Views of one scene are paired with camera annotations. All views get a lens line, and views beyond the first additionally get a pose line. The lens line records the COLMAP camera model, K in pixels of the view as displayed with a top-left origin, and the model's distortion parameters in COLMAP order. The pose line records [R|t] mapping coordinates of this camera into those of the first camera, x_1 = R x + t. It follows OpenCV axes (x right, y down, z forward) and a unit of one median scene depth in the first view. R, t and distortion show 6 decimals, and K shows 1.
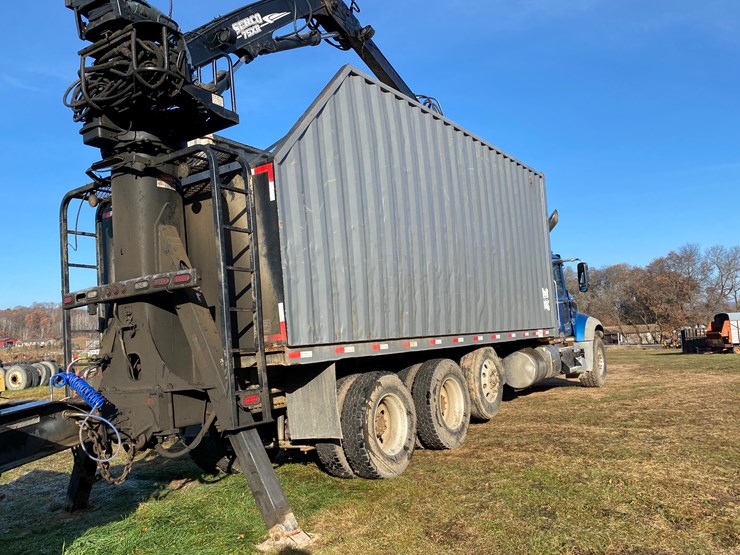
lens RADIAL K [[597.7, 0, 370.1], [0, 597.7, 325.4], [0, 0, 1]] dist [0.062579, -0.090831]
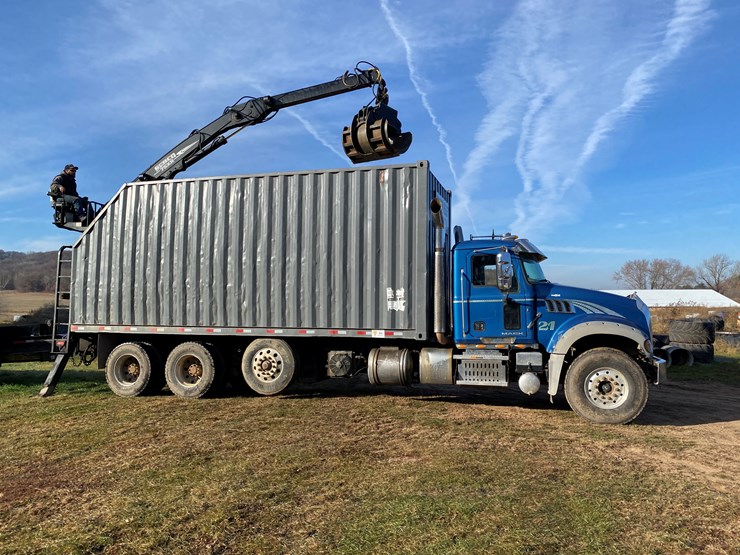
lens RADIAL K [[566.1, 0, 380.0], [0, 566.1, 280.2], [0, 0, 1]] dist [0.038908, -0.029861]
pose [[0.302766, 0.015666, -0.952936, 1.780555], [-0.007027, 0.999874, 0.014205, -0.134480], [0.953039, 0.002395, 0.302838, 1.090156]]
